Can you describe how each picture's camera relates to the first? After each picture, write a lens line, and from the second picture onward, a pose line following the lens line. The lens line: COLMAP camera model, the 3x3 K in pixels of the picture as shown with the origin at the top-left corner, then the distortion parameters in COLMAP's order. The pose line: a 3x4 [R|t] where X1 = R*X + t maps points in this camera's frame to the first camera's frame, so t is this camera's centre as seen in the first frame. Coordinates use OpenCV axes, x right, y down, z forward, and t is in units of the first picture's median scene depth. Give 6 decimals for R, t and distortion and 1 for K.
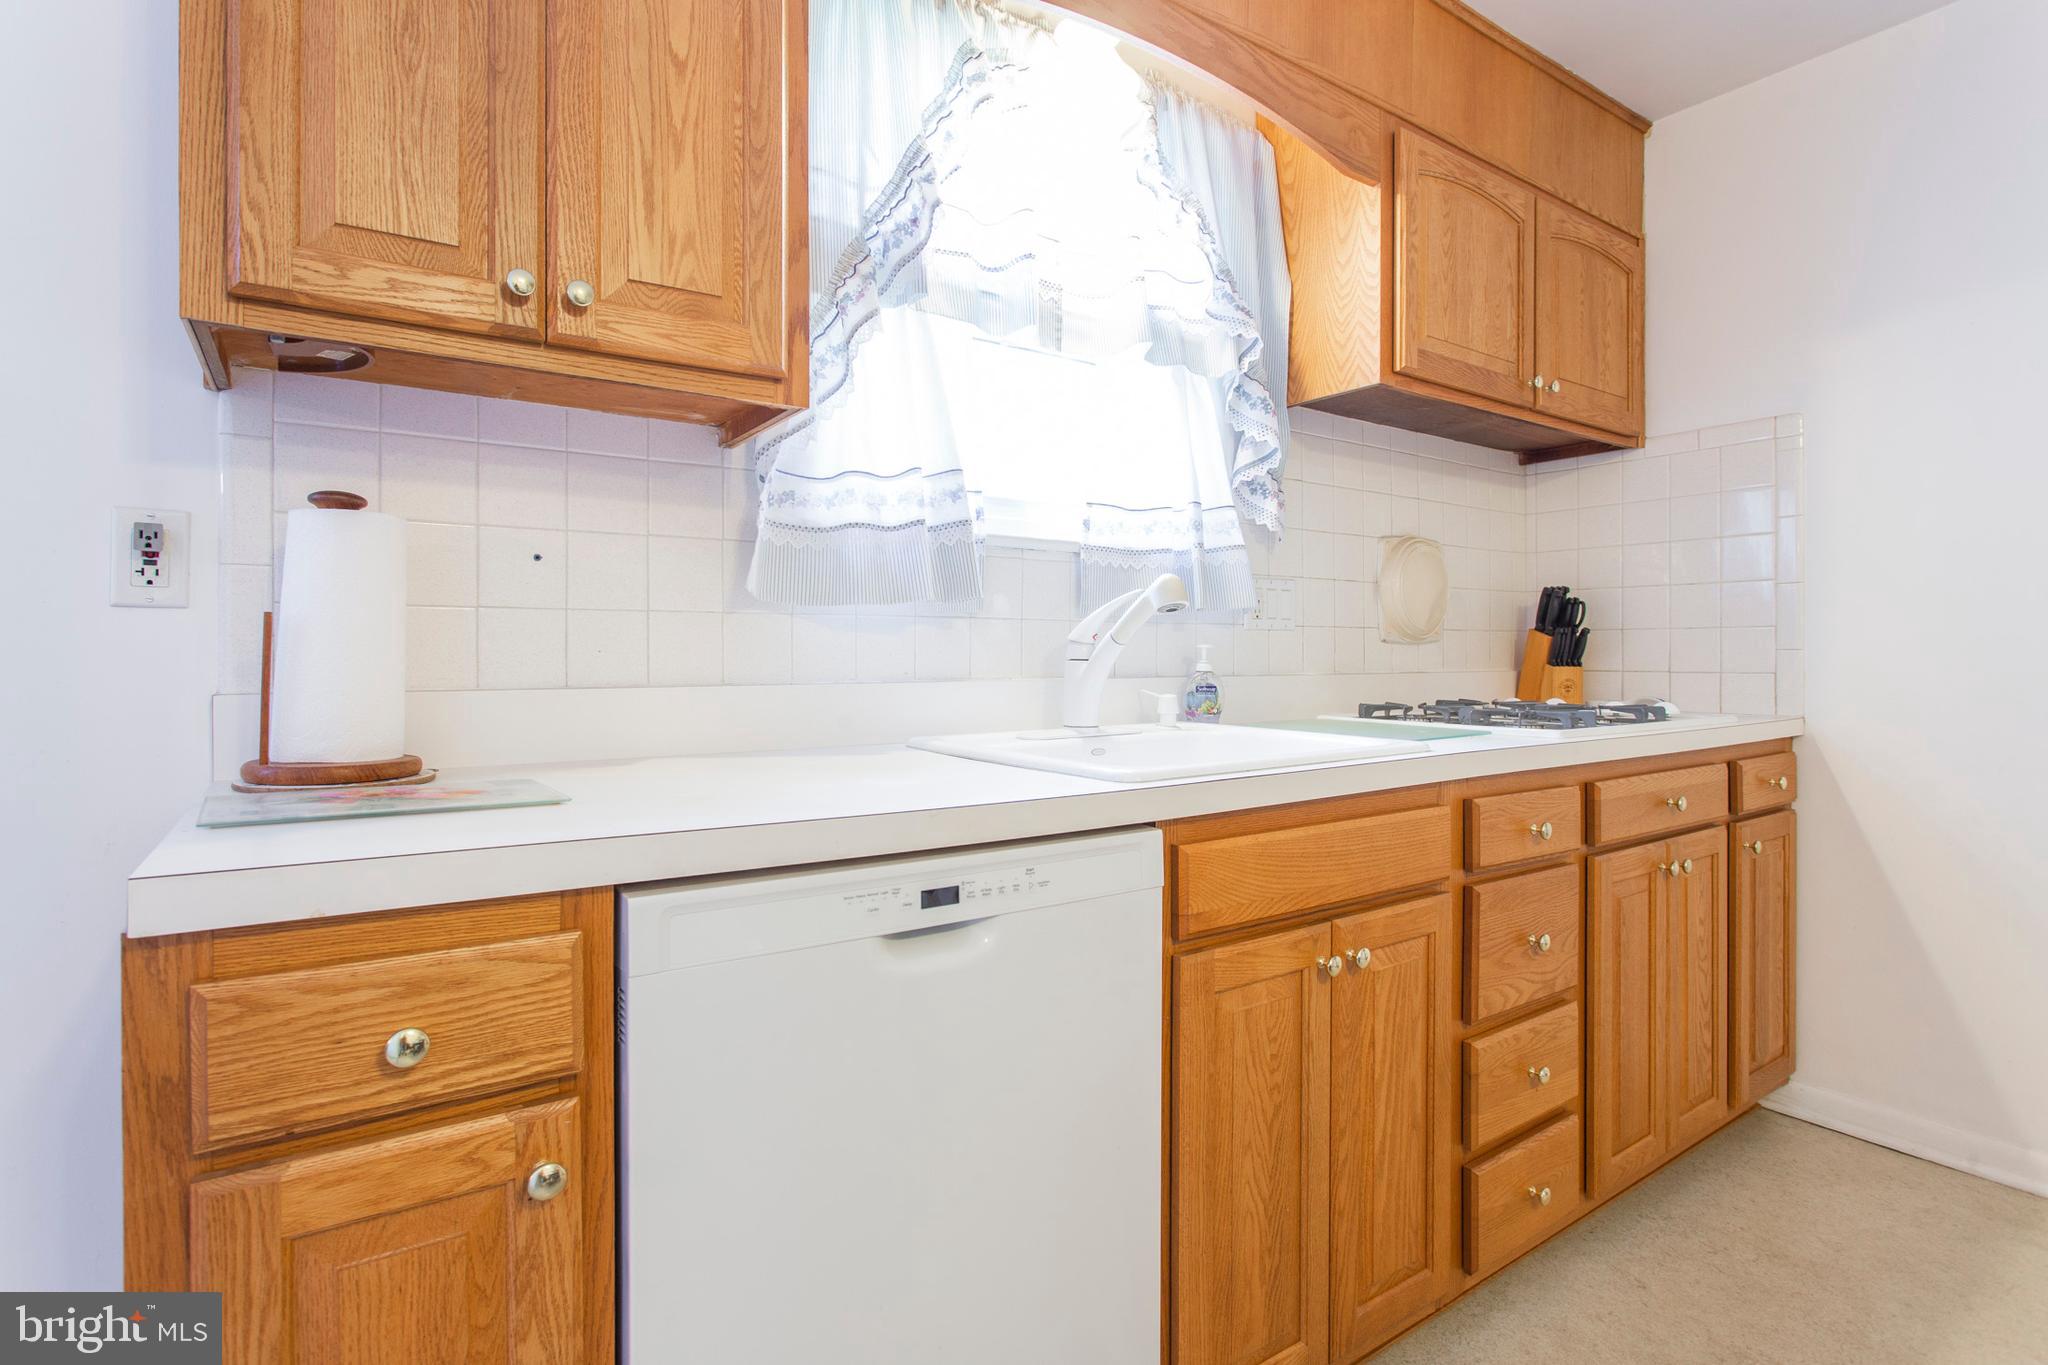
lens RADIAL K [[989.9, 0, 1002.0], [0, 989.9, 656.2], [0, 0, 1]] dist [-0.017852, 0.004277]
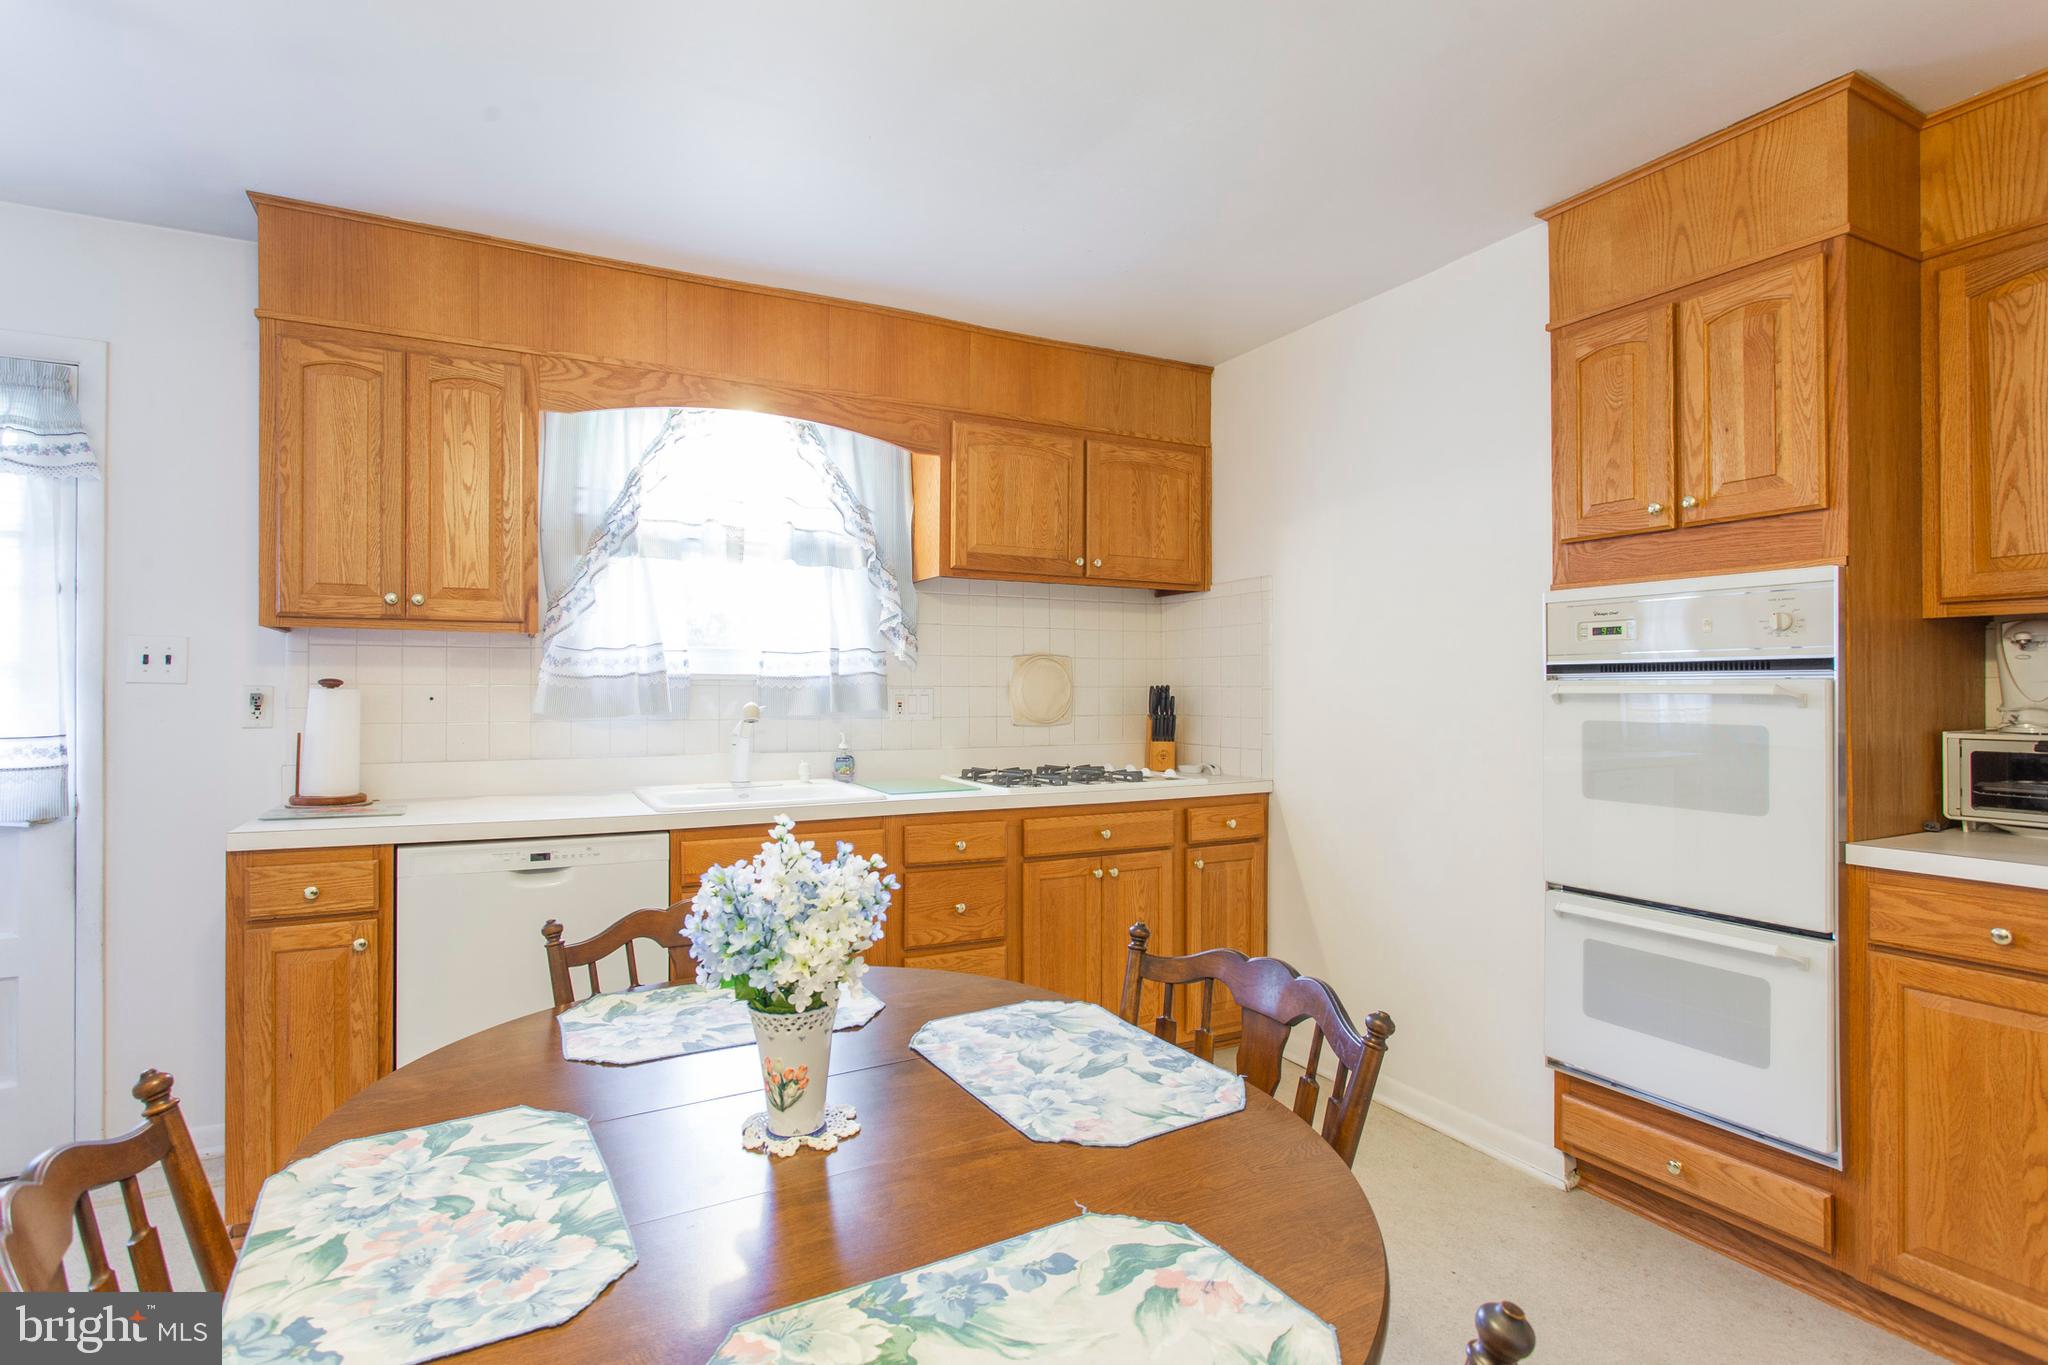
lens RADIAL K [[989.9, 0, 987.8], [0, 989.9, 681.1], [0, 0, 1]] dist [-0.017852, 0.004277]
pose [[0.990339, 0.000066, -0.138668, 0.854009], [-0.001469, 0.999949, -0.010014, -0.102967], [0.138660, 0.010121, 0.990288, -0.780062]]
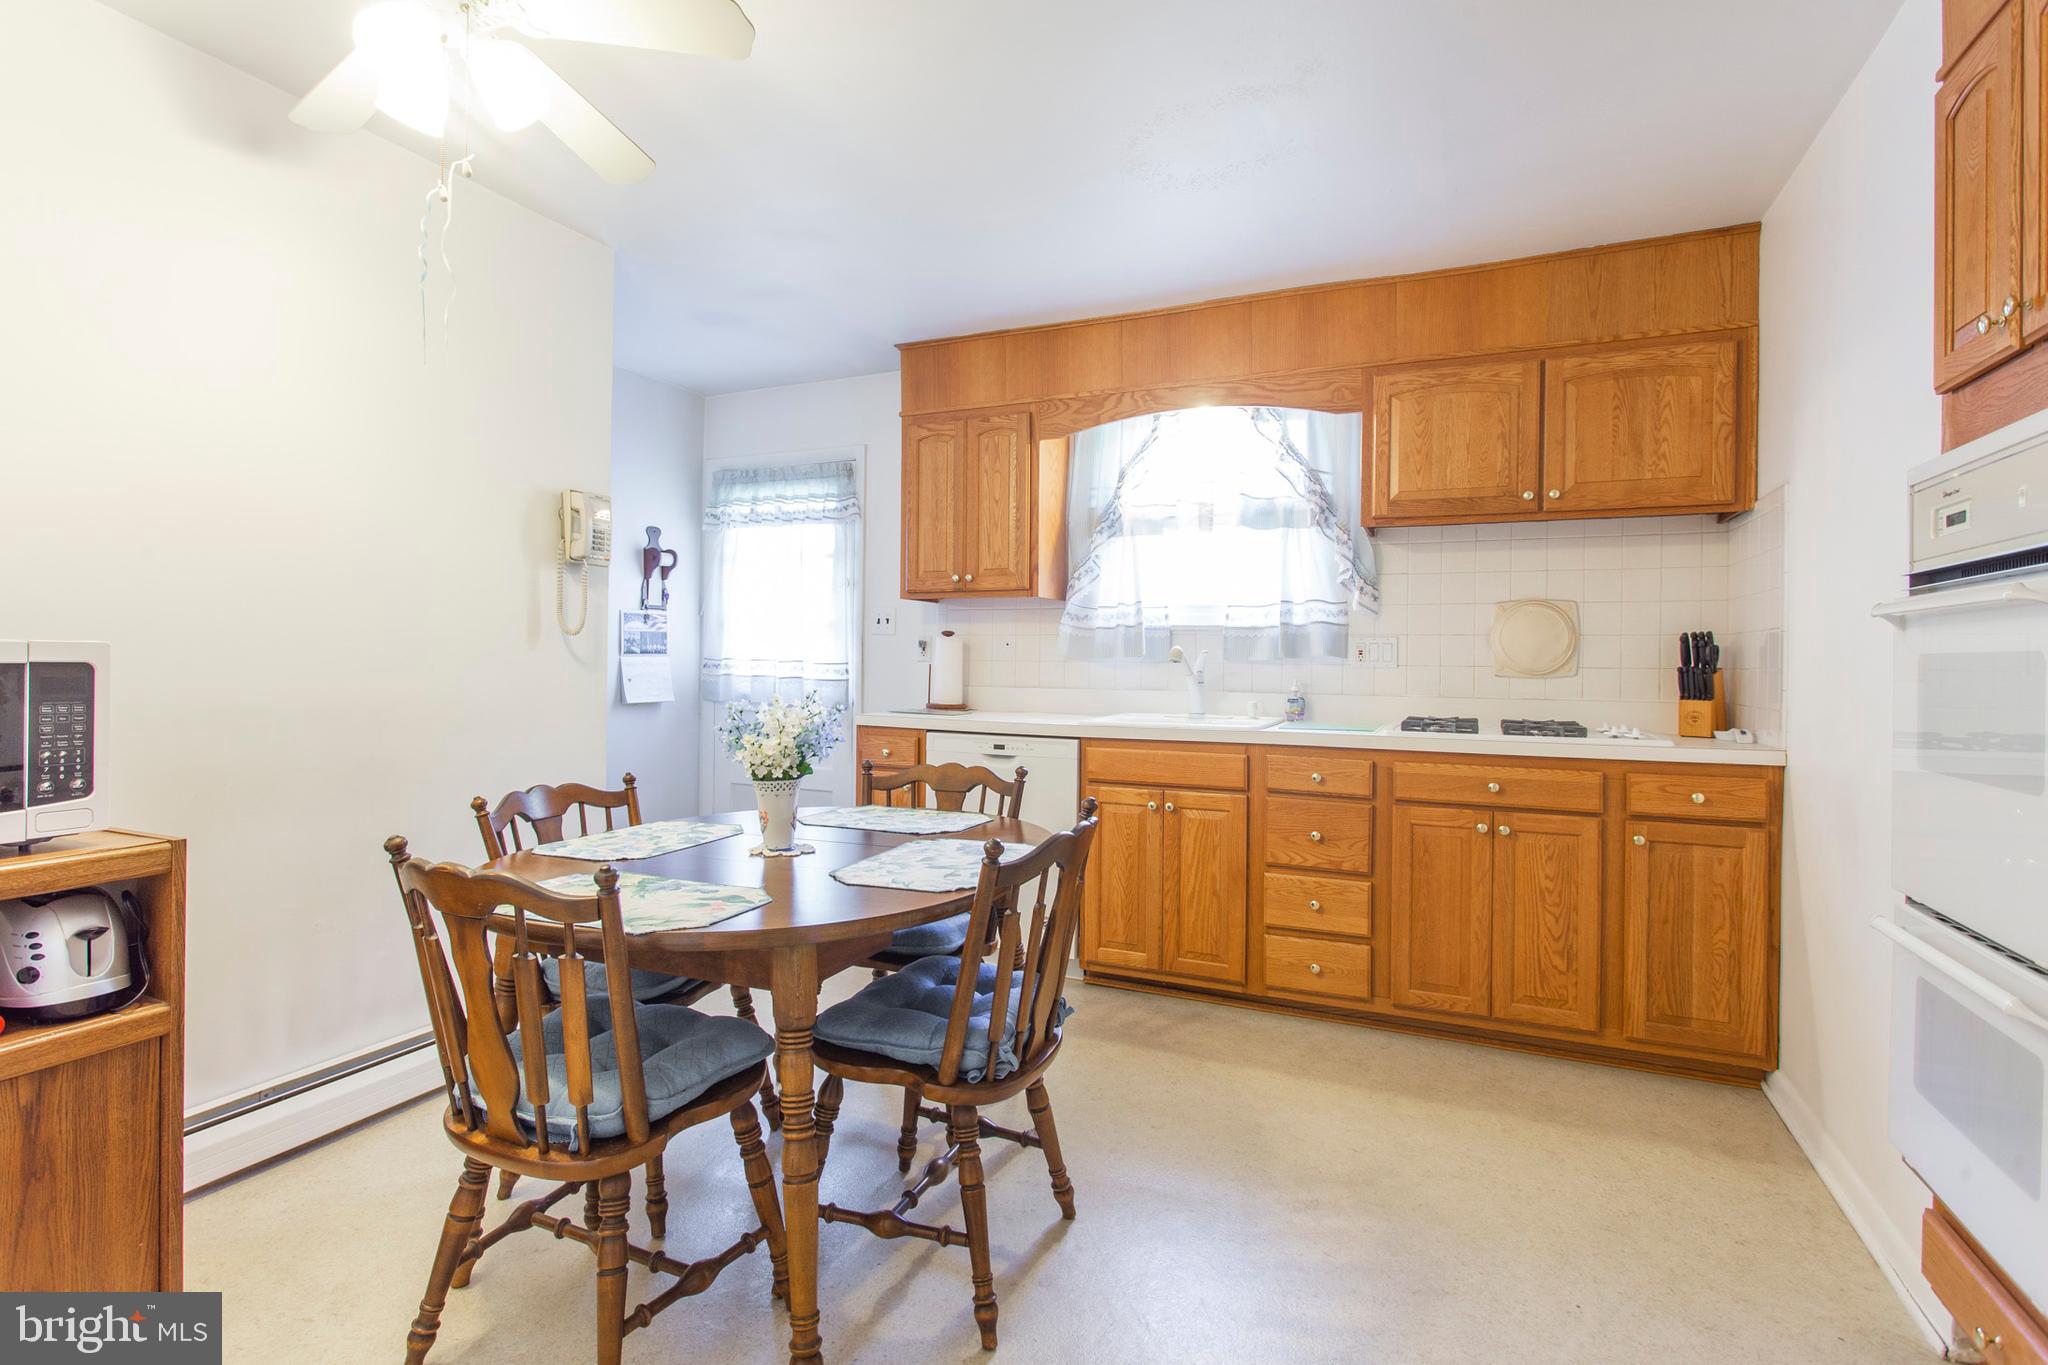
lens RADIAL K [[989.9, 0, 1002.1], [0, 989.9, 657.2], [0, 0, 1]] dist [-0.017852, 0.004277]
pose [[0.507404, 0.002588, -0.861705, 1.911384], [-0.013544, 0.999896, -0.004972, -0.039190], [0.861602, 0.014193, 0.507386, -0.512771]]
